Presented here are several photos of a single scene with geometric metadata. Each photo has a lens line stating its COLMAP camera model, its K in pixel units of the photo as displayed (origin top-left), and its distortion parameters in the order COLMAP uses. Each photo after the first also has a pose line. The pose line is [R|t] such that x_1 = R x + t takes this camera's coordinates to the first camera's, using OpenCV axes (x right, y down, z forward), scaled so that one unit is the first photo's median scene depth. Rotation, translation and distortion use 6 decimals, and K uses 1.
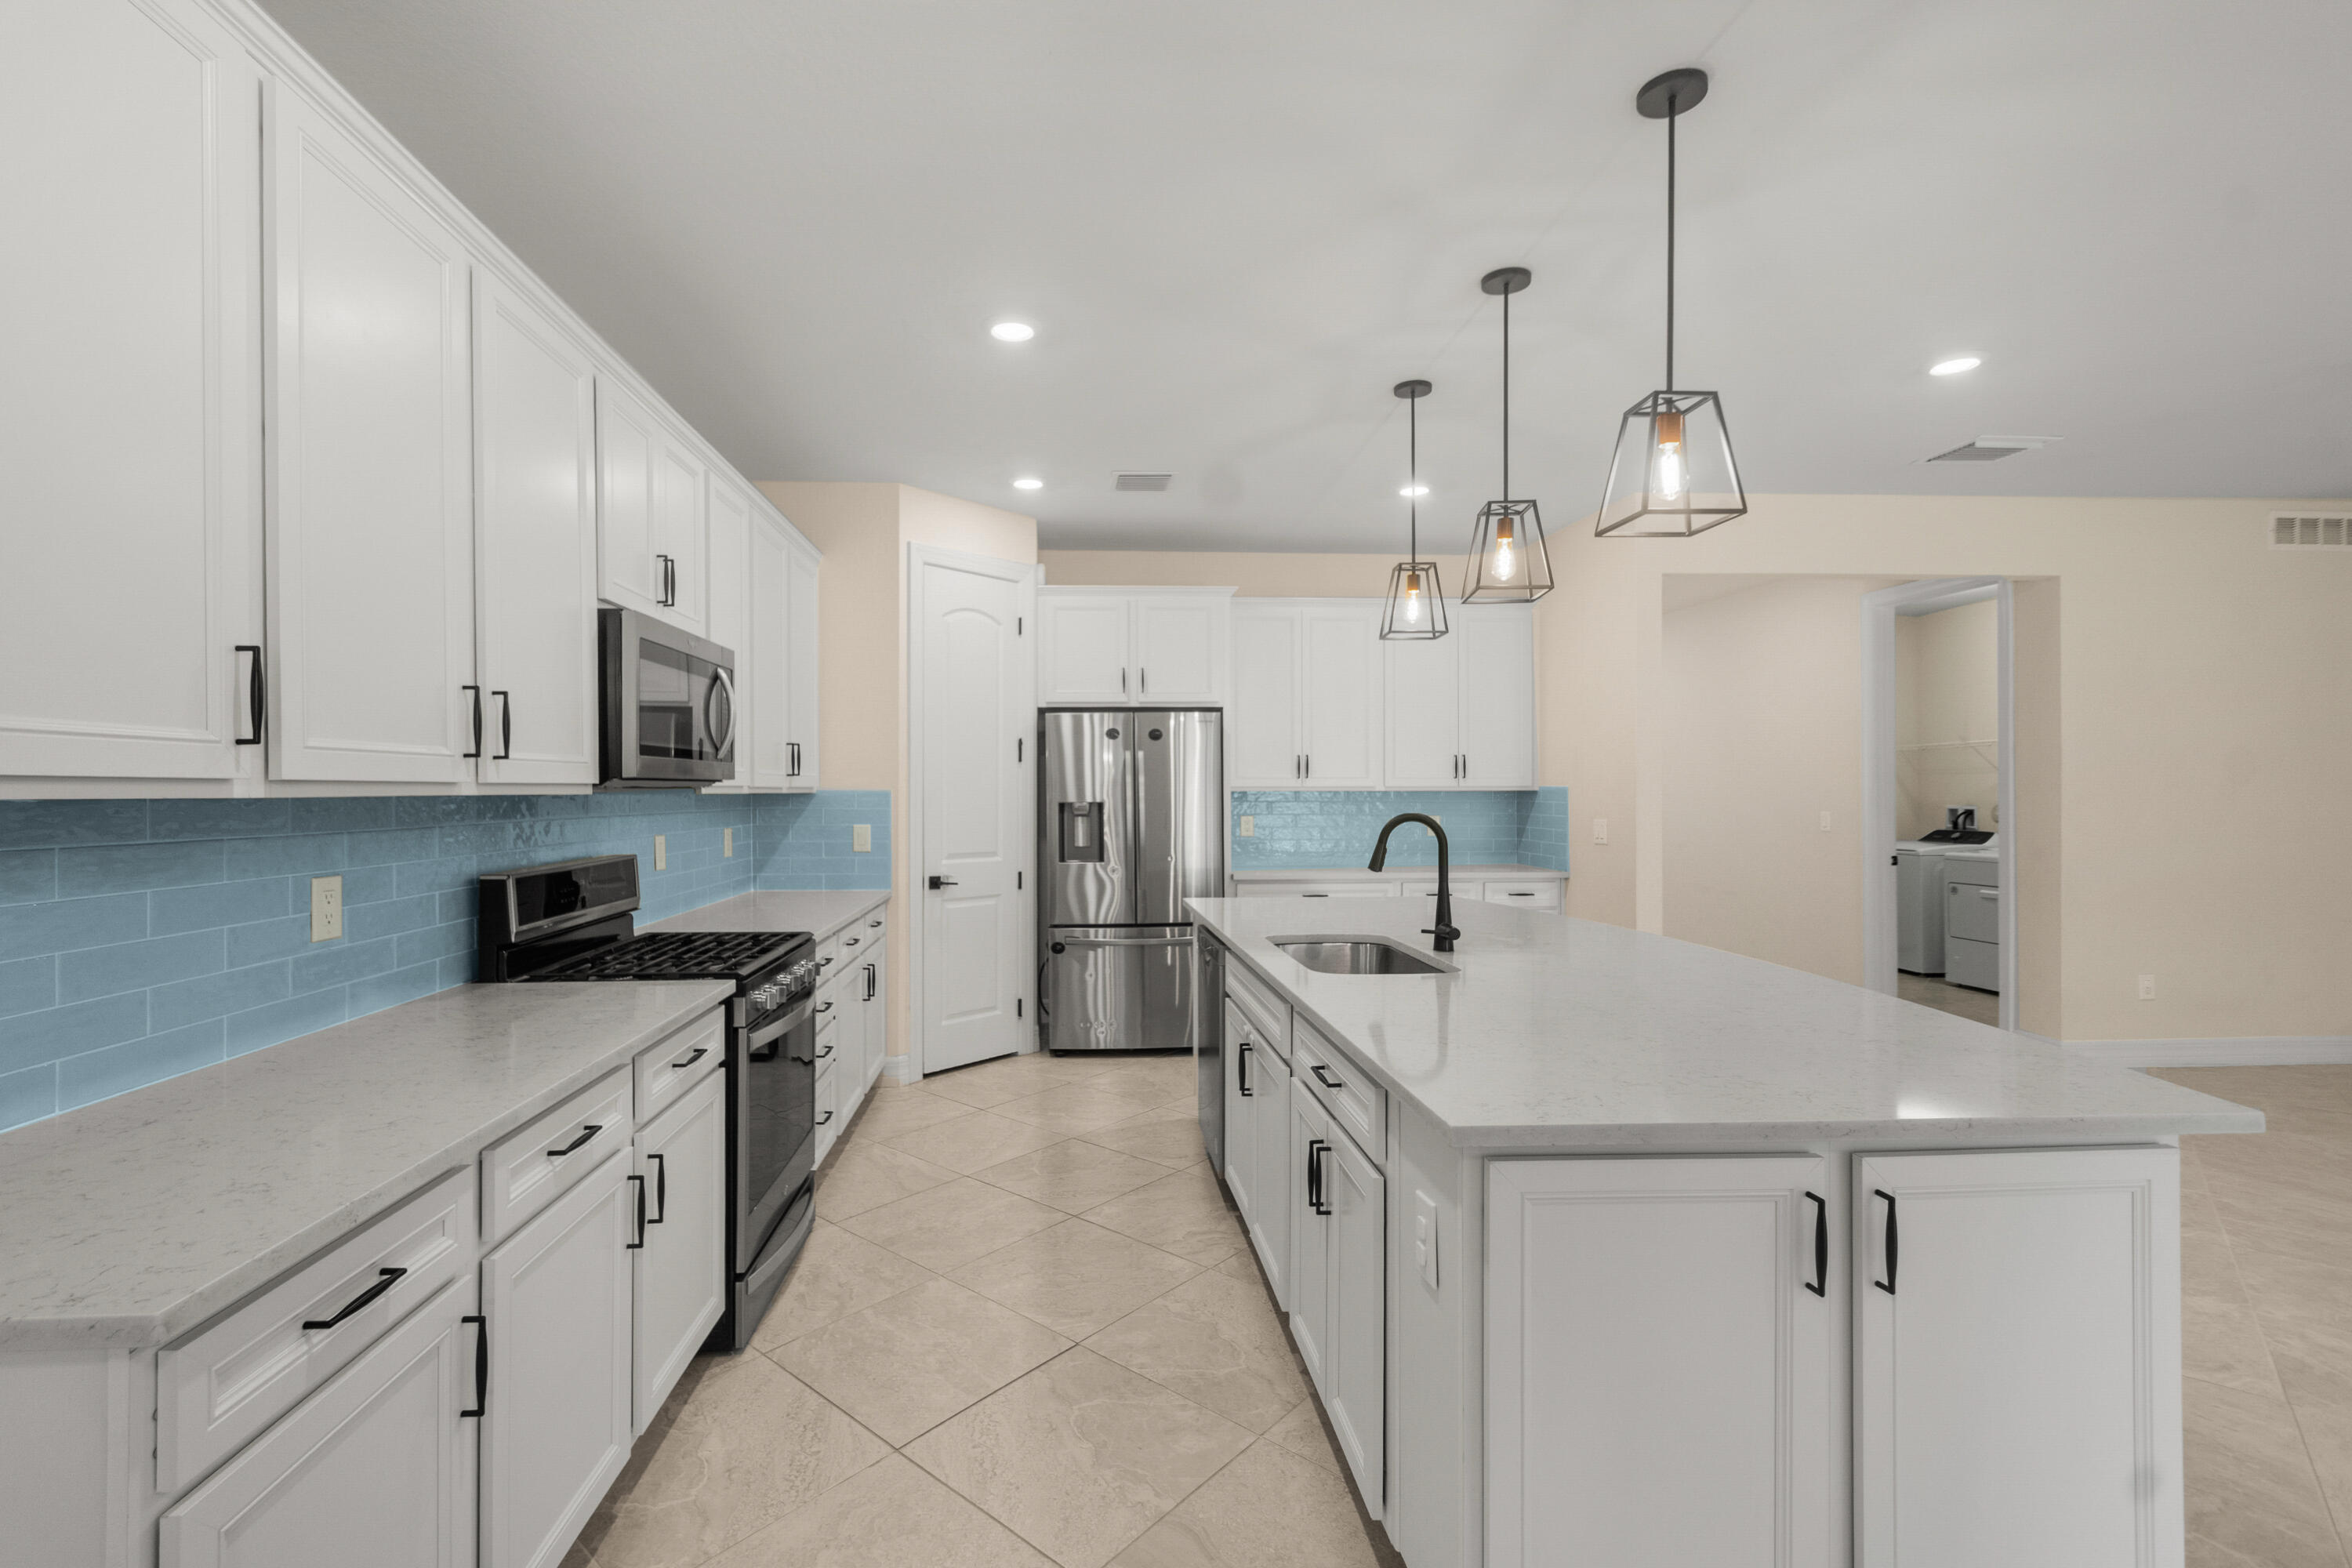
lens RADIAL K [[1040.1, 0, 1113.3], [0, 1040.1, 792.4], [0, 0, 1]] dist [0.002165, 0.001111]
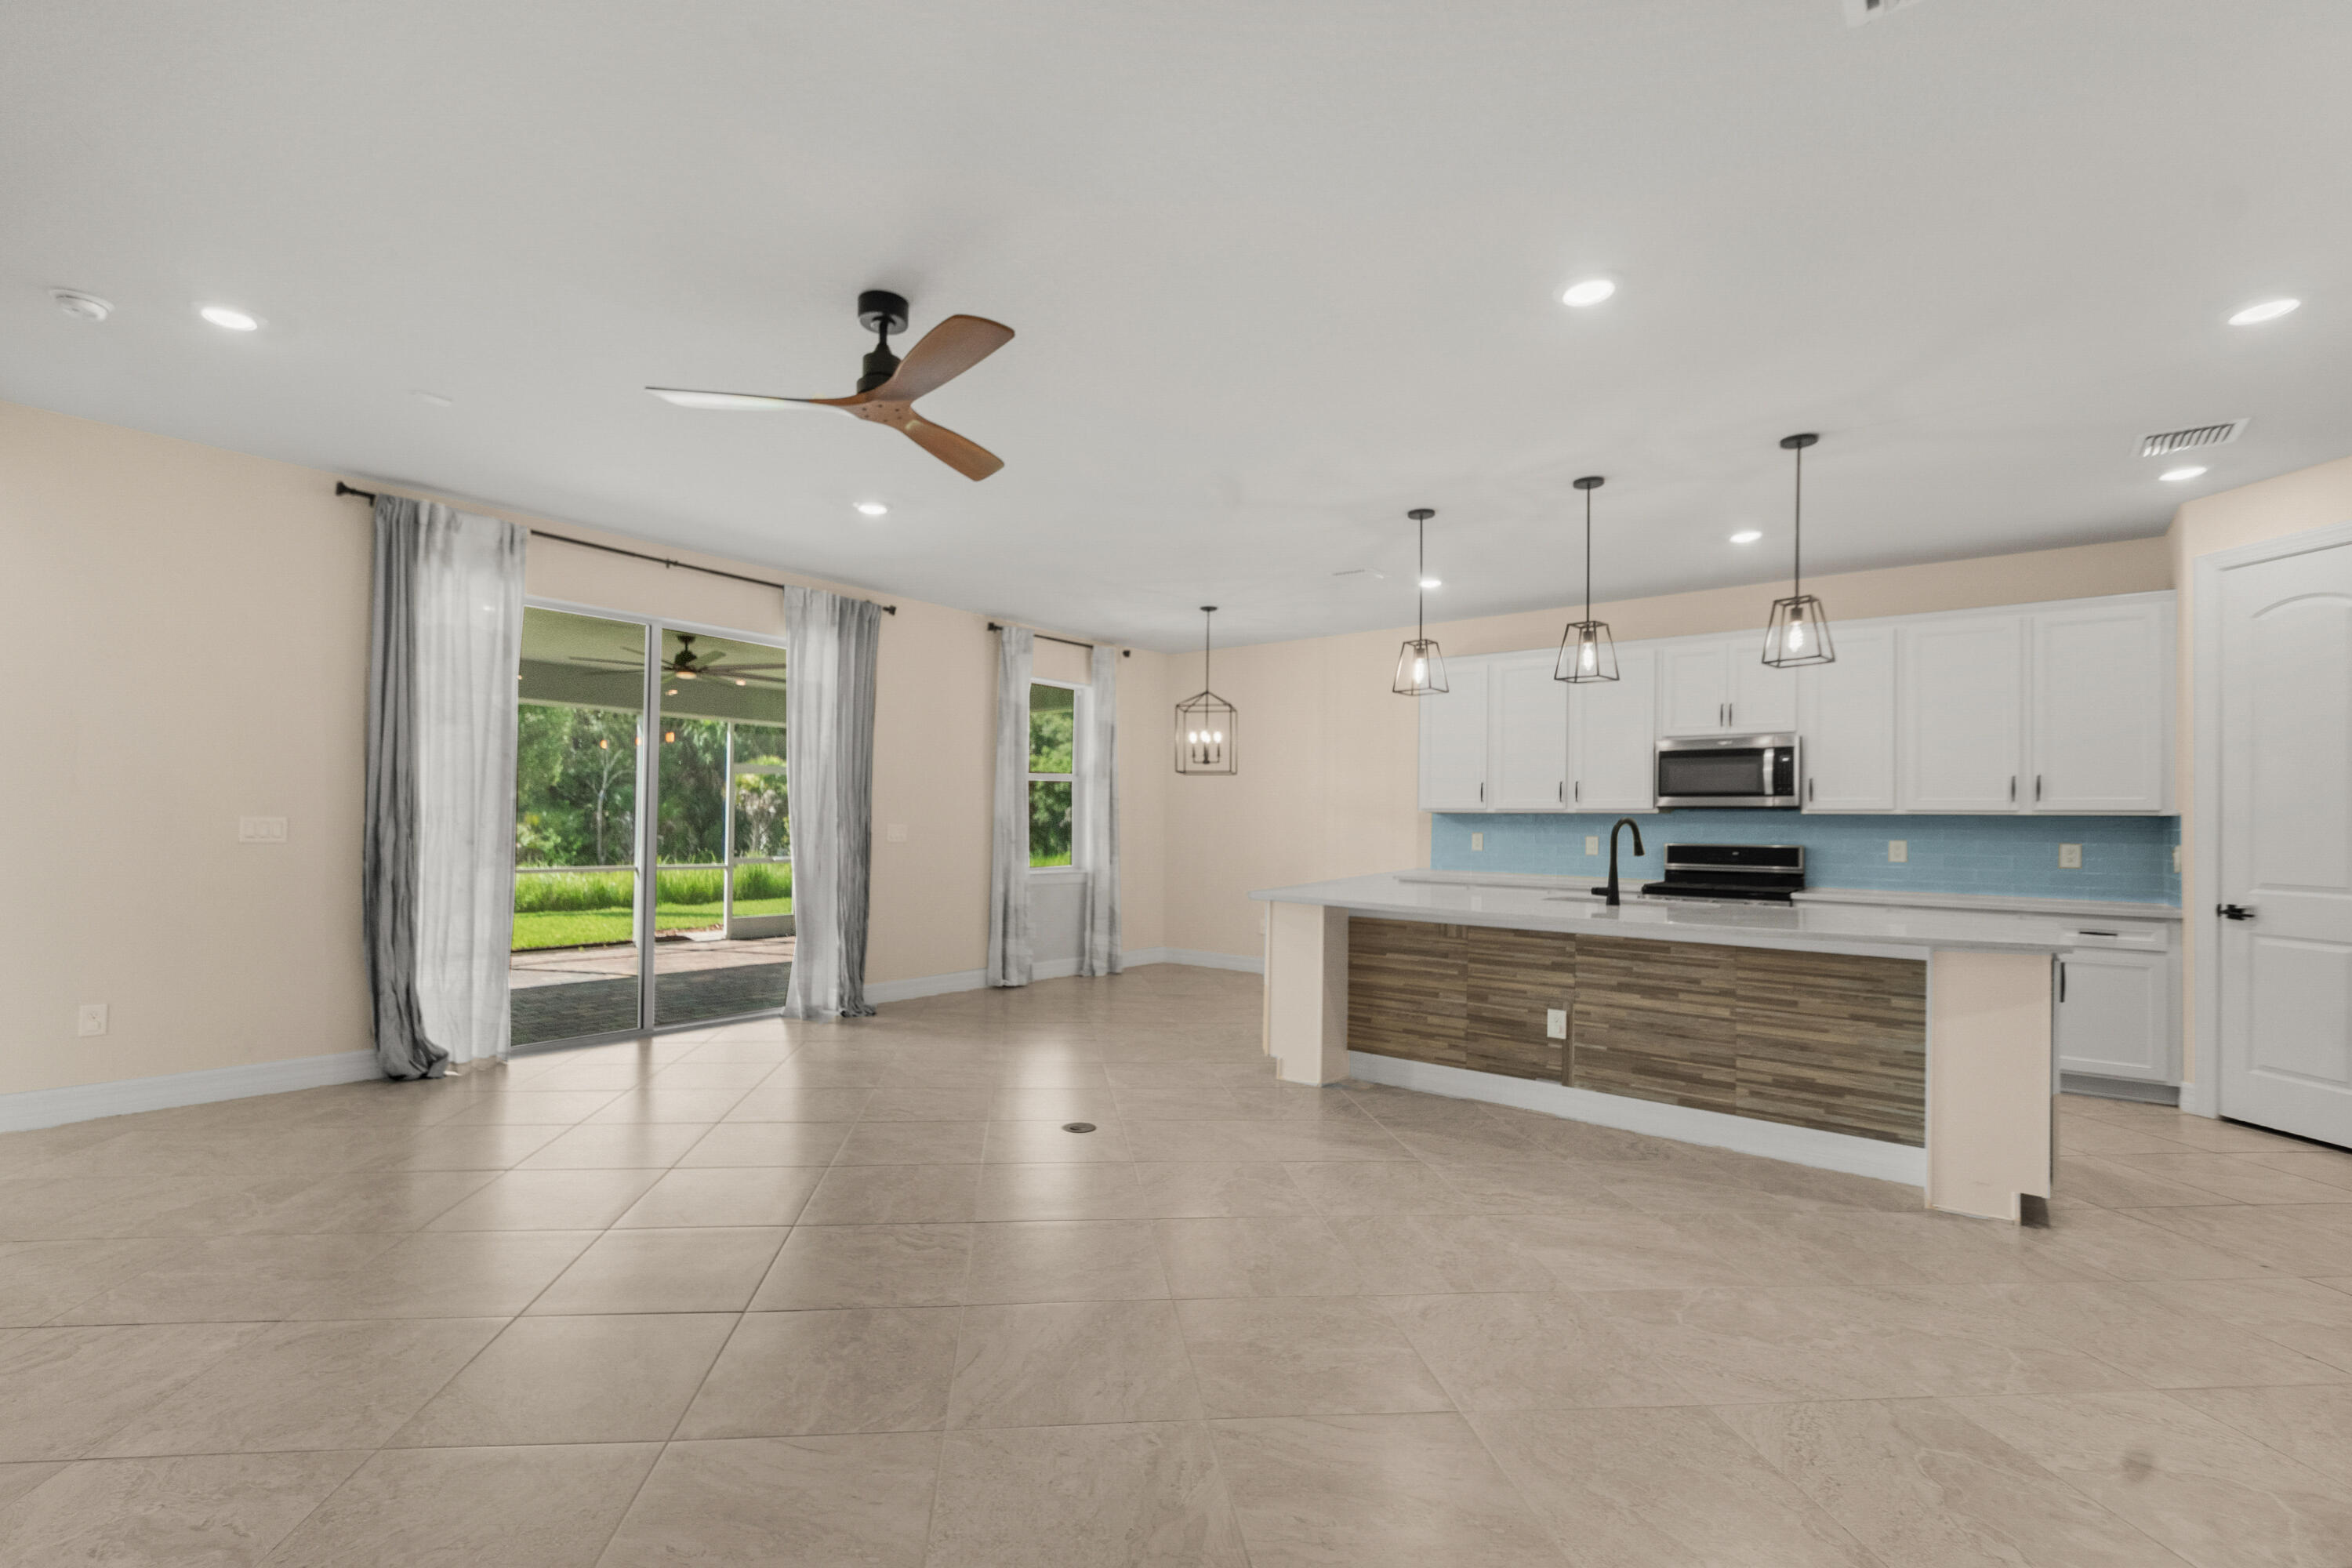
lens RADIAL K [[1040.1, 0, 1117.3], [0, 1040.1, 813.9], [0, 0, 1]] dist [0.002165, 0.001111]
pose [[-0.683203, -0.017113, -0.730028, 1.185637], [-0.016987, 0.999827, -0.007540, 0.023574], [0.730031, 0.007249, -0.683375, 0.914251]]
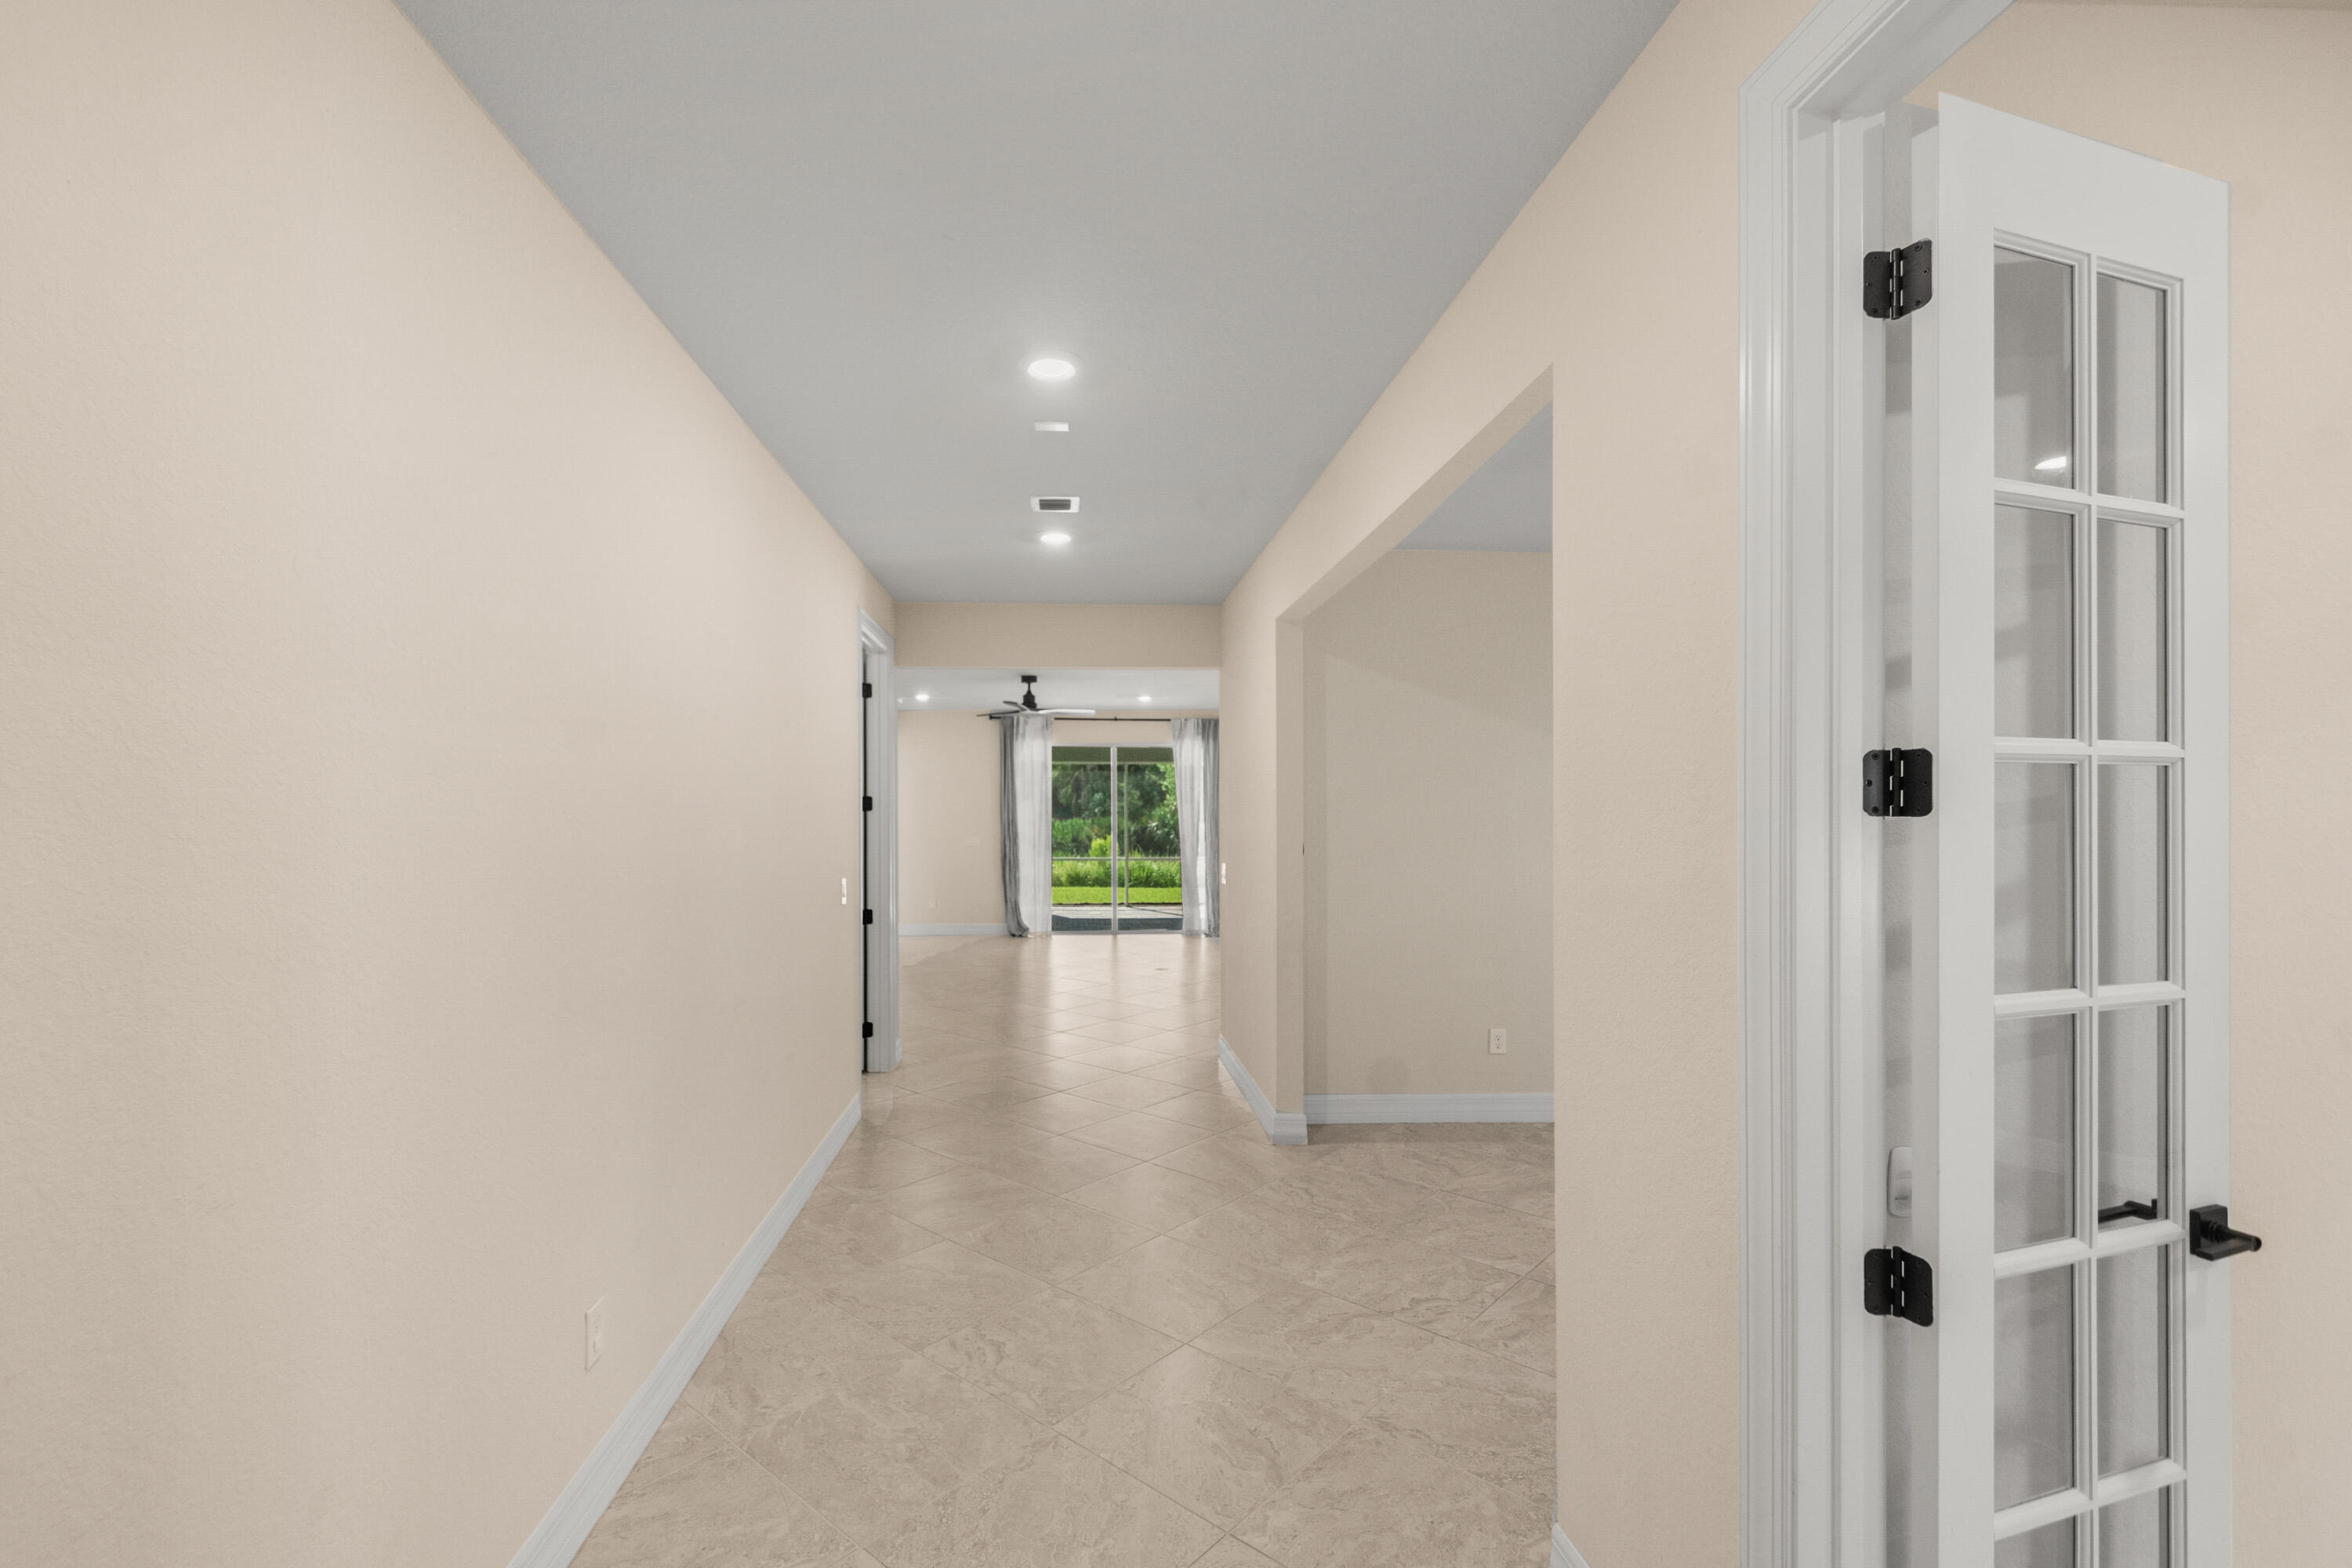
lens RADIAL K [[1025.2, 0, 1125.9], [0, 1025.2, 819.3], [0, 0, 1]] dist [-0.000310, -0.000001]
pose [[-0.999985, 0.004774, -0.002616, 0.653032], [0.004751, 0.999951, 0.008667, -0.032452], [0.002657, 0.008655, -0.999959, 2.308925]]
